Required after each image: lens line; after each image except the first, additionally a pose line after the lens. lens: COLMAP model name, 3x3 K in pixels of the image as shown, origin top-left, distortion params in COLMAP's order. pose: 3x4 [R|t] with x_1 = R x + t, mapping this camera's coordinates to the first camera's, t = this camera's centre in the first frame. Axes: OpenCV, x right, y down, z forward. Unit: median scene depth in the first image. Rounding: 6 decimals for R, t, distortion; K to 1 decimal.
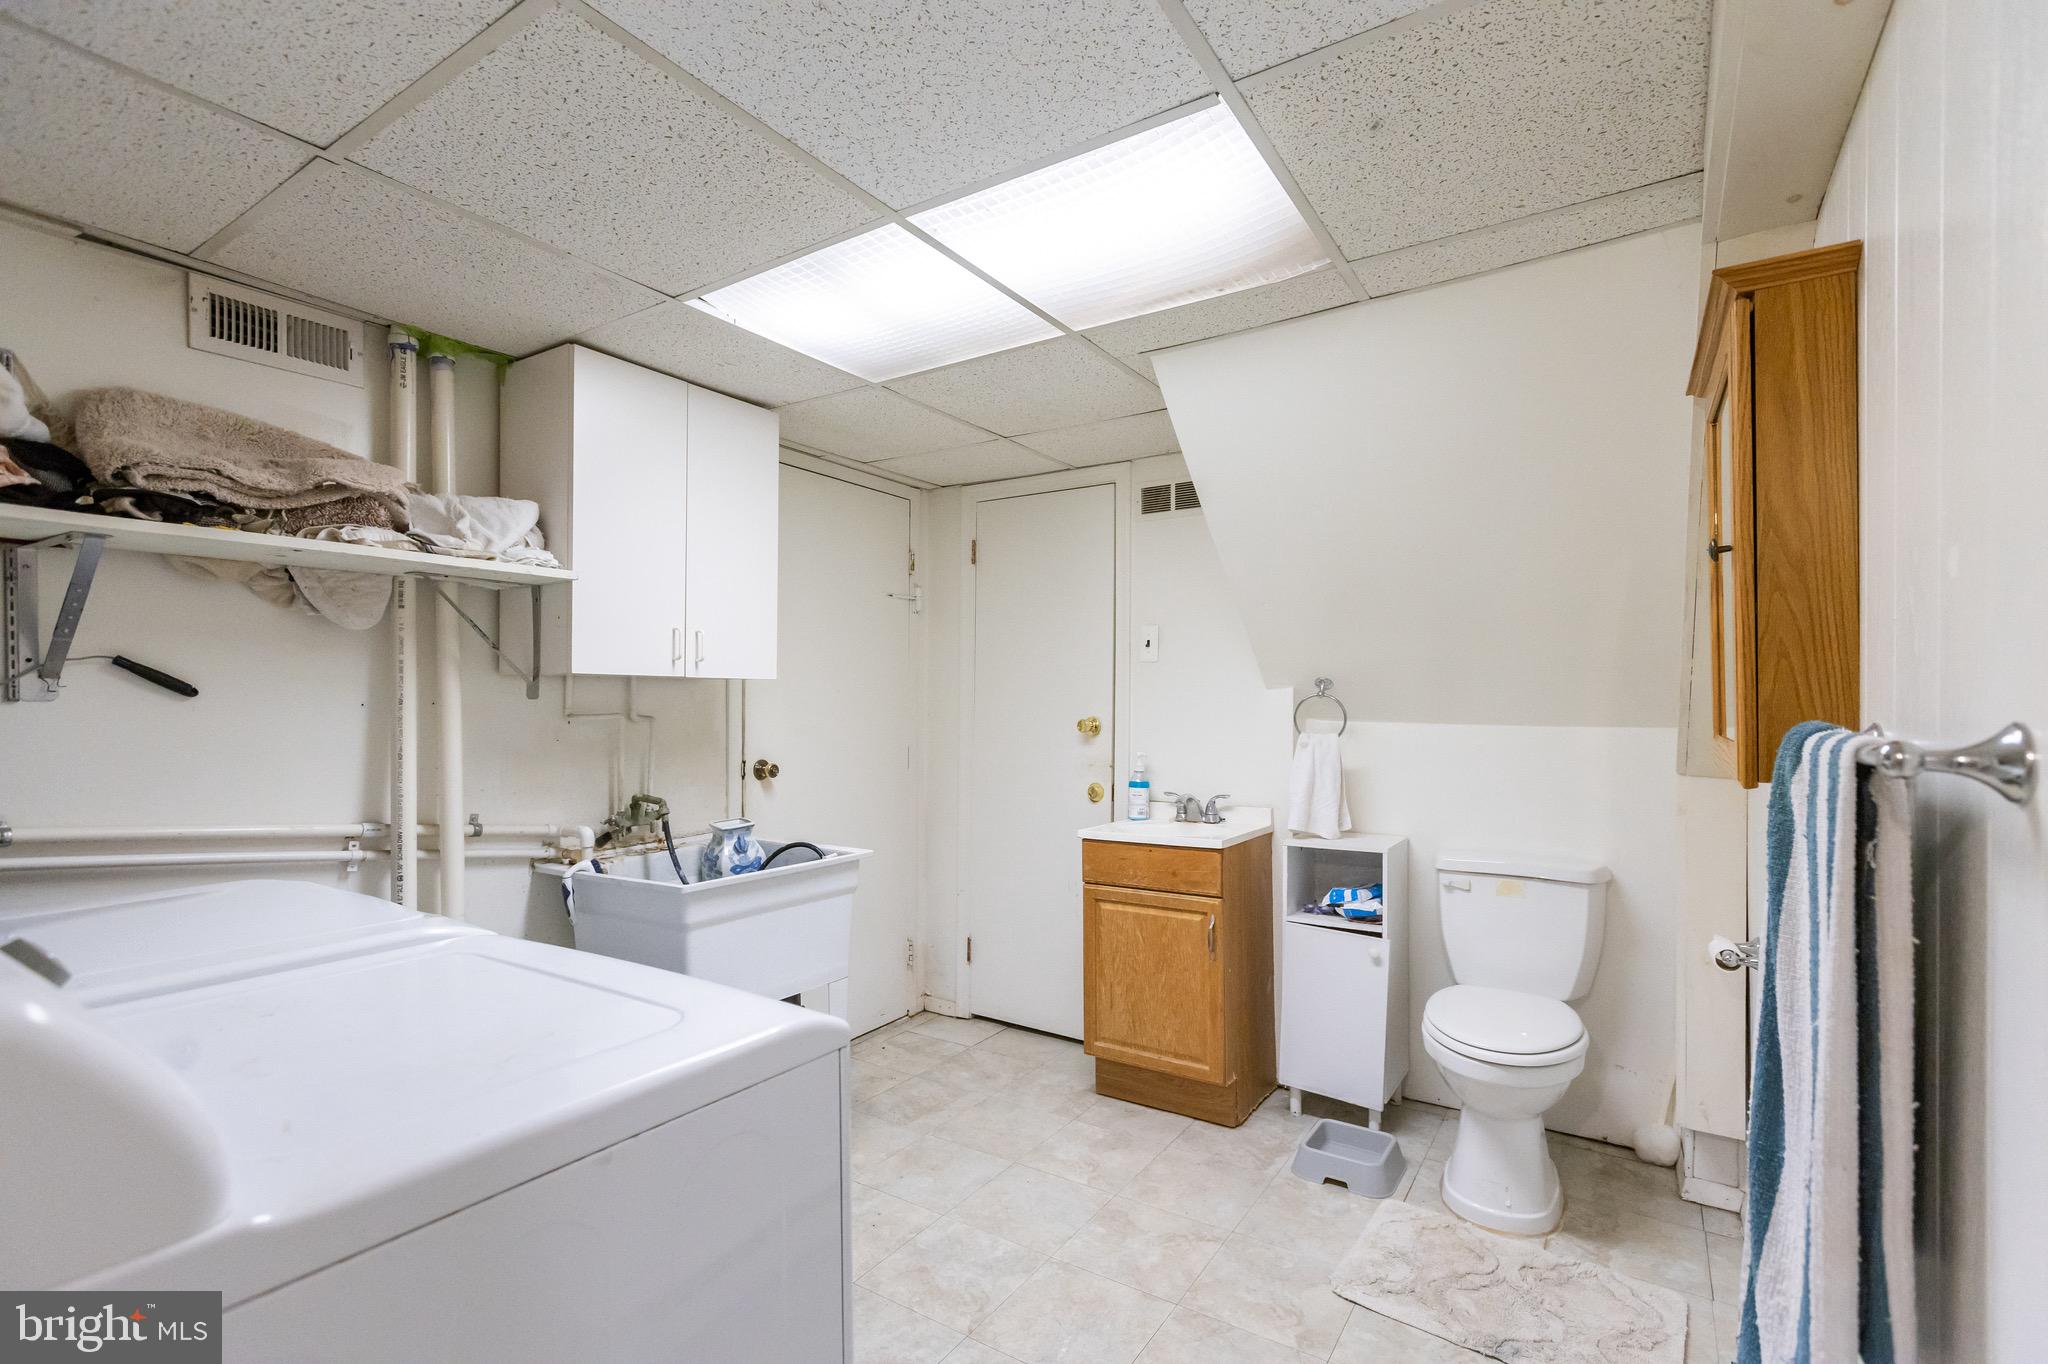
lens RADIAL K [[921.4, 0, 1032.3], [0, 921.4, 702.5], [0, 0, 1]] dist [0.004315, 0.000888]
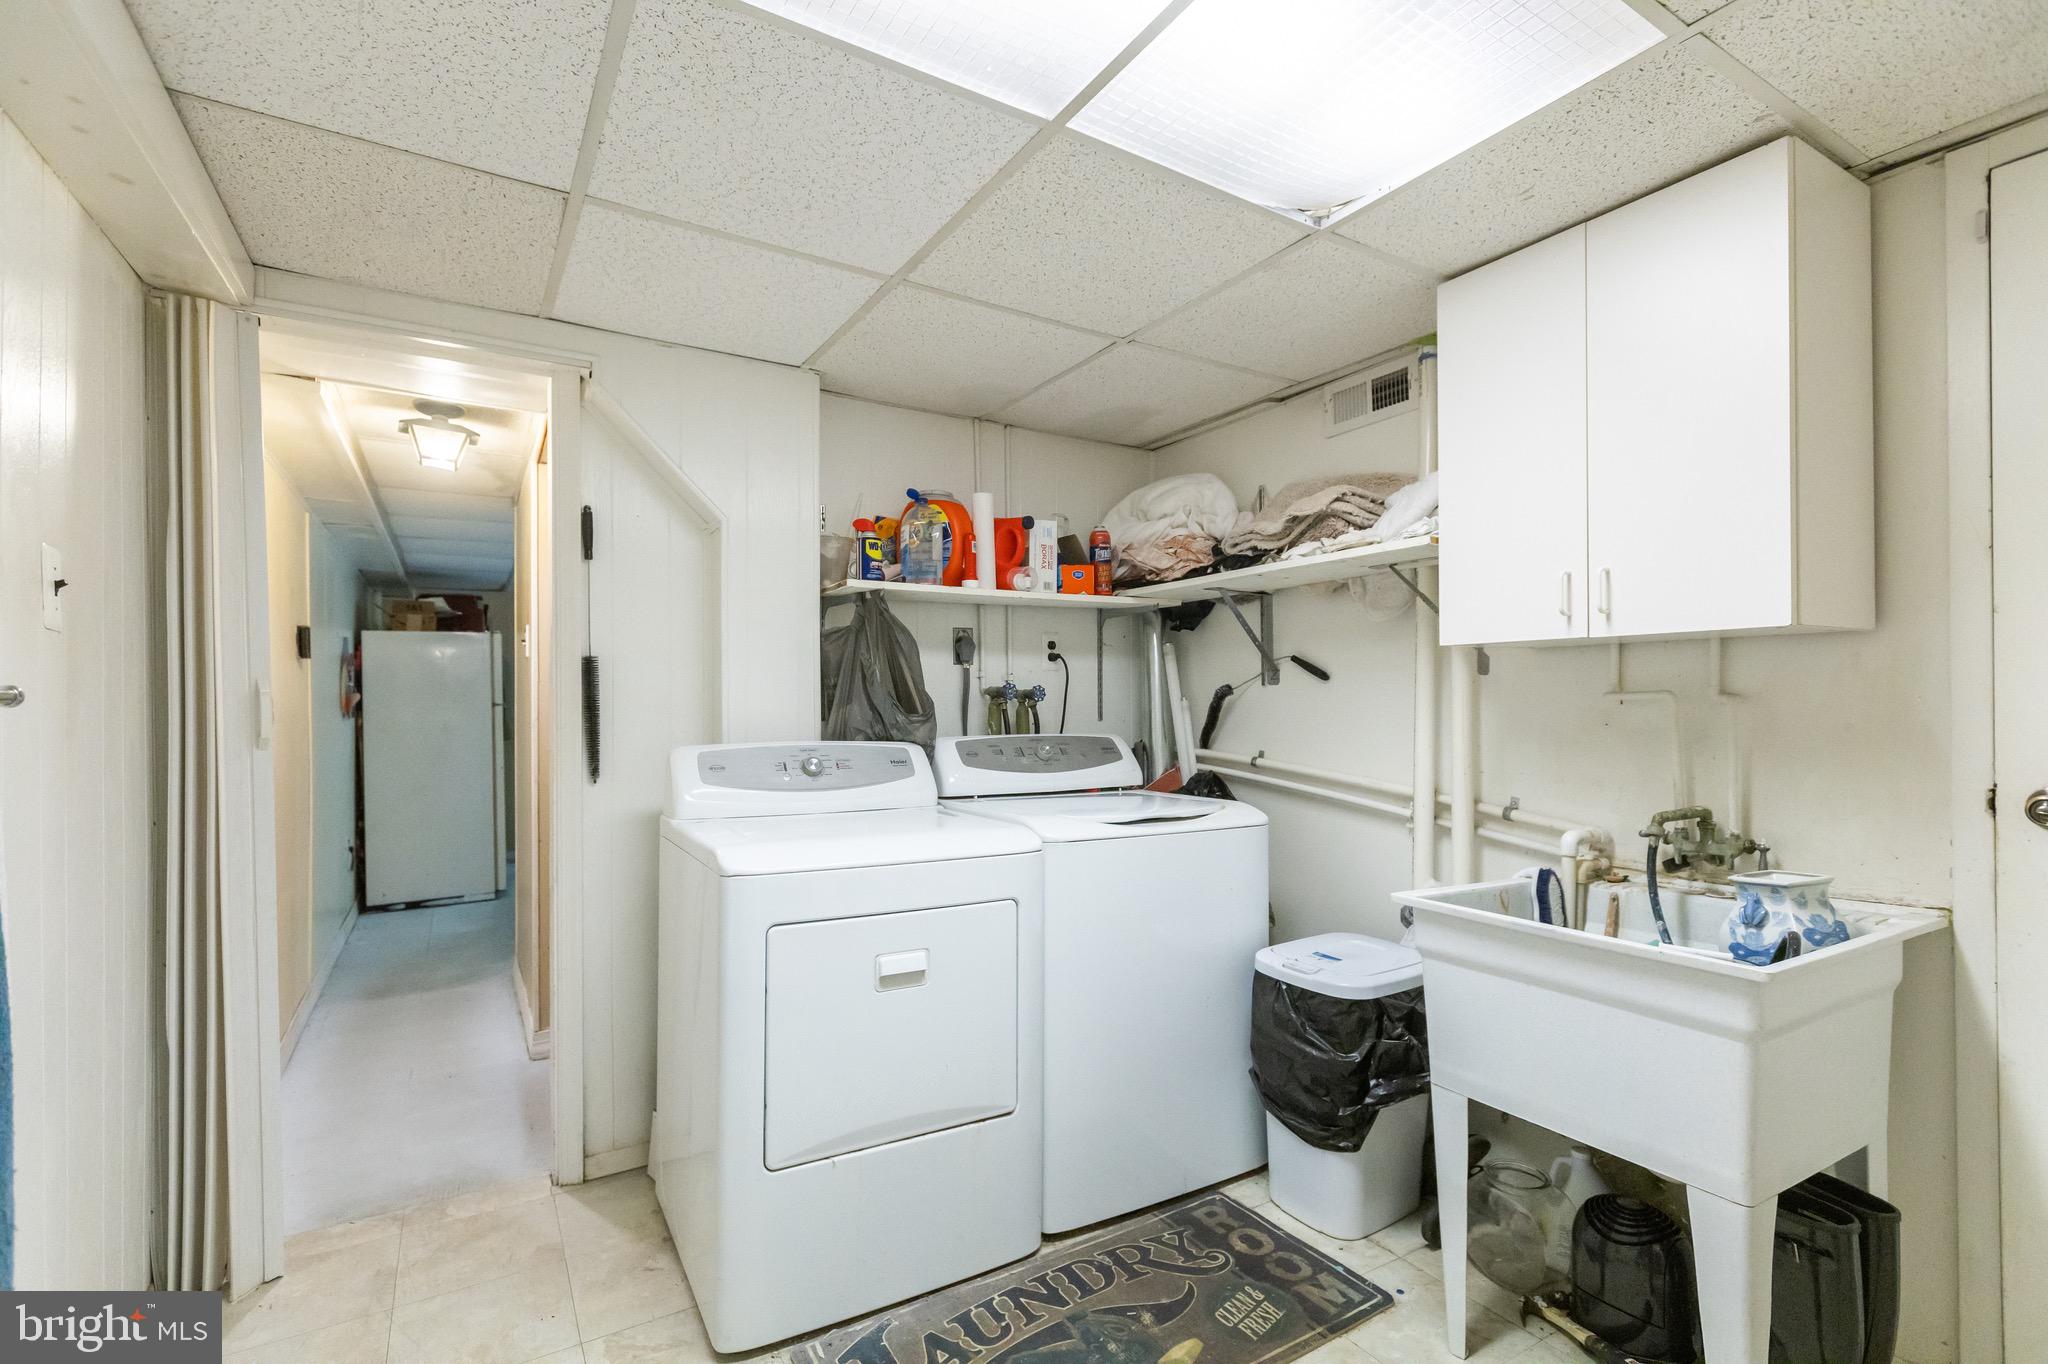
lens RADIAL K [[921.4, 0, 1027.7], [0, 921.4, 690.4], [0, 0, 1]] dist [0.004315, 0.000888]
pose [[-0.427281, -0.011421, -0.904047, 0.575953], [0.004186, 0.999885, -0.014610, 0.028167], [0.904109, -0.010027, -0.427184, 1.173034]]
